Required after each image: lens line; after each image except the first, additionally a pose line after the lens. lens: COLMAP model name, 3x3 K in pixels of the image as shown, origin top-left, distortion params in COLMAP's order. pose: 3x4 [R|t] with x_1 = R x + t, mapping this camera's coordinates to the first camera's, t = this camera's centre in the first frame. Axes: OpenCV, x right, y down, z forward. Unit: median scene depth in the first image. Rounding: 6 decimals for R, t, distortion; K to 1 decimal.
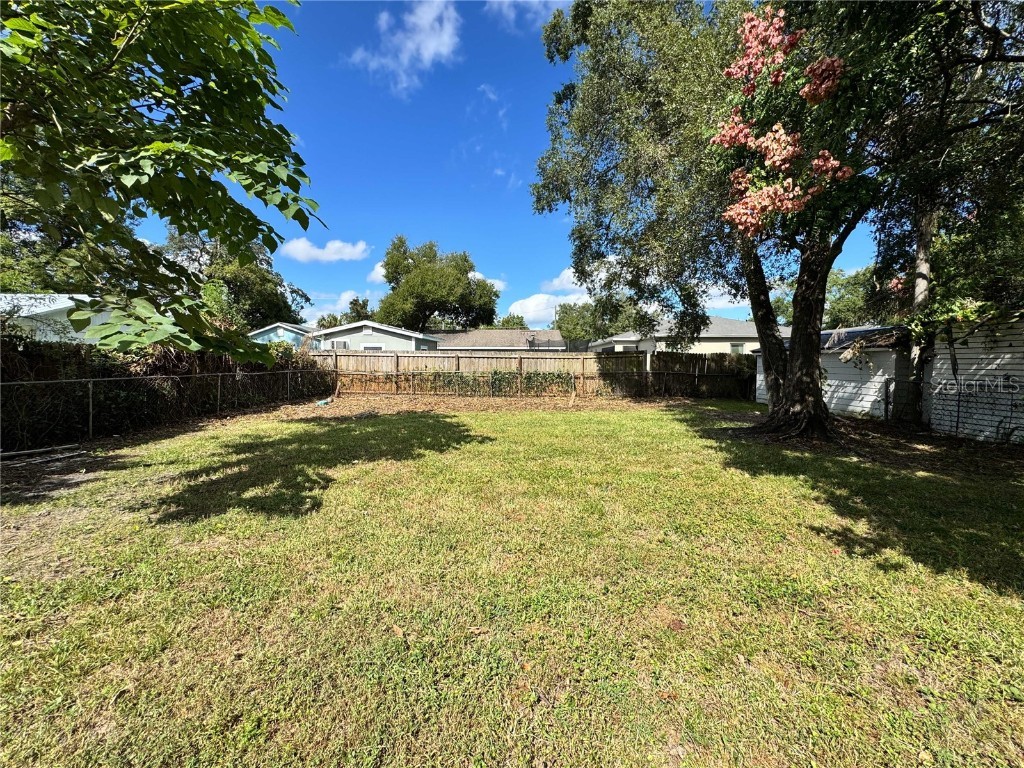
lens RADIAL K [[410.7, 0, 511.4], [0, 410.7, 378.3], [0, 0, 1]] dist [-0.000405, 0.000160]
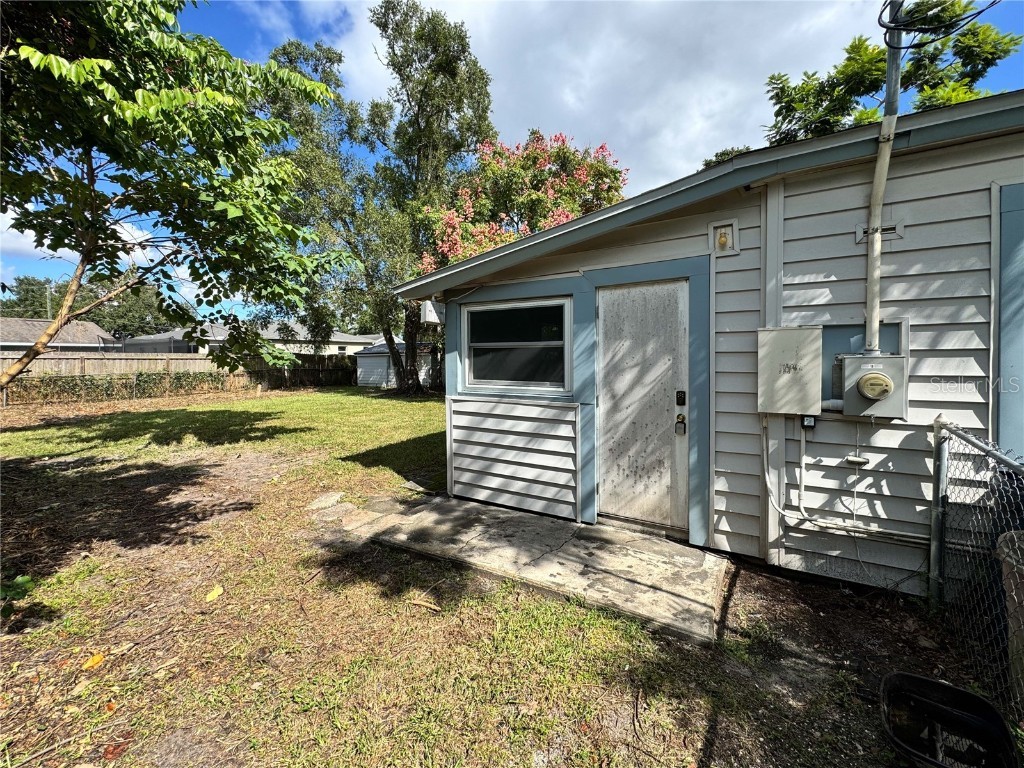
lens RADIAL K [[415.7, 0, 514.5], [0, 415.7, 368.6], [0, 0, 1]] dist [-0.001196, 0.000010]
pose [[0.497701, -0.029720, 0.866839, -0.667639], [0.042218, 0.999058, 0.010014, 0.001766], [-0.866321, 0.031612, 0.498487, -0.428297]]
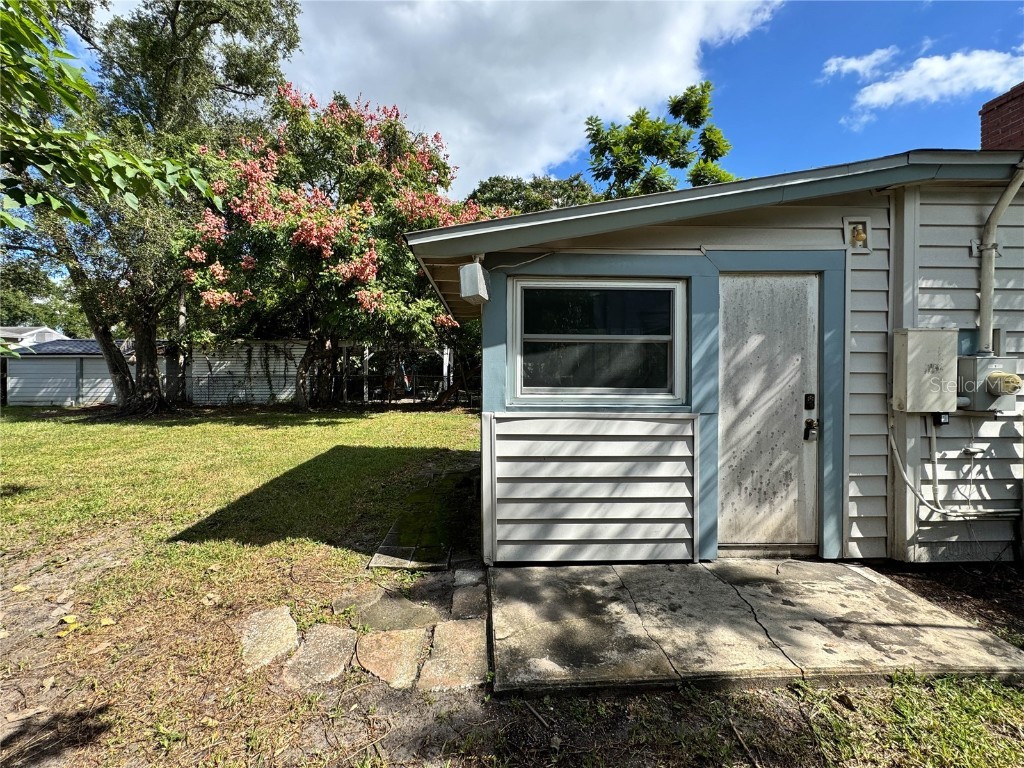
lens RADIAL K [[419.4, 0, 500.2], [0, 419.4, 369.0], [0, 0, 1]] dist [-0.002298, -0.000176]
pose [[-0.042991, -0.013373, 0.998986, -0.619166], [0.036096, 0.999237, 0.014929, -0.002021], [-0.998423, 0.036701, -0.042475, -0.174676]]
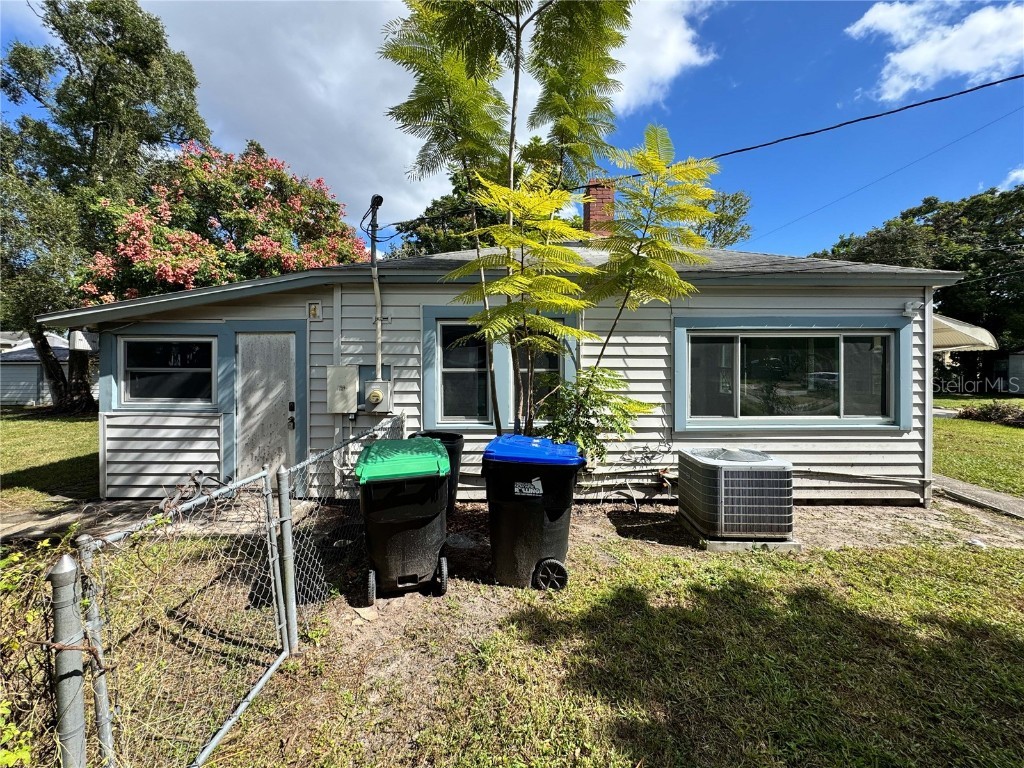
lens RADIAL K [[413.1, 0, 505.4], [0, 413.1, 365.8], [0, 0, 1]] dist [-0.000812, 0.000365]
pose [[-0.023757, -0.006402, 0.999697, -0.821917], [0.036299, 0.999315, 0.007262, -0.009739], [-0.999059, 0.036460, -0.023508, -0.610971]]
